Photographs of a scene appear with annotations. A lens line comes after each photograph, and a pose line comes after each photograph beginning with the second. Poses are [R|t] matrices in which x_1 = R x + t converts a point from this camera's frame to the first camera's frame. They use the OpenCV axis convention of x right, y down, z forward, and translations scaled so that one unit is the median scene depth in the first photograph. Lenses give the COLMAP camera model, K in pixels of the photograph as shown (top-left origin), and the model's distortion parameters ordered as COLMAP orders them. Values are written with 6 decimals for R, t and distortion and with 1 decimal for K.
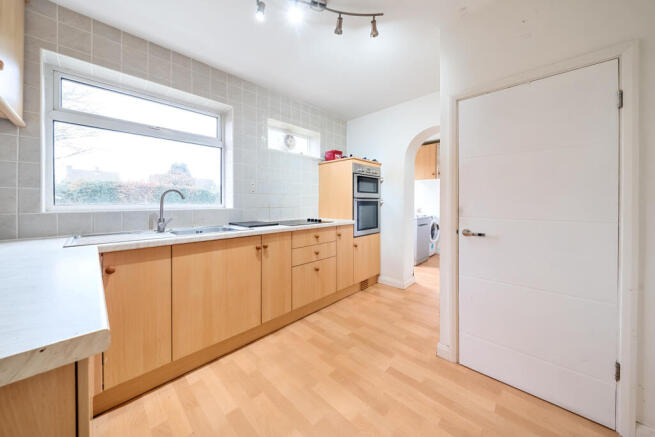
lens RADIAL K [[228.6, 0, 326.7], [0, 228.6, 202.0], [0, 0, 1]] dist [0.000251, -0.000033]
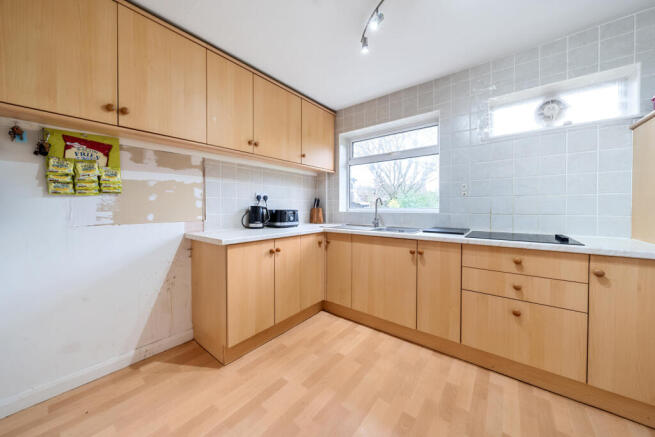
lens RADIAL K [[228.8, 0, 323.6], [0, 228.8, 207.6], [0, 0, 1]] dist [0.000545, -0.000012]
pose [[0.091634, 0.005674, -0.995777, 0.650950], [0.003071, 0.999977, 0.005981, -0.002619], [0.995788, -0.003606, 0.091615, 0.502295]]
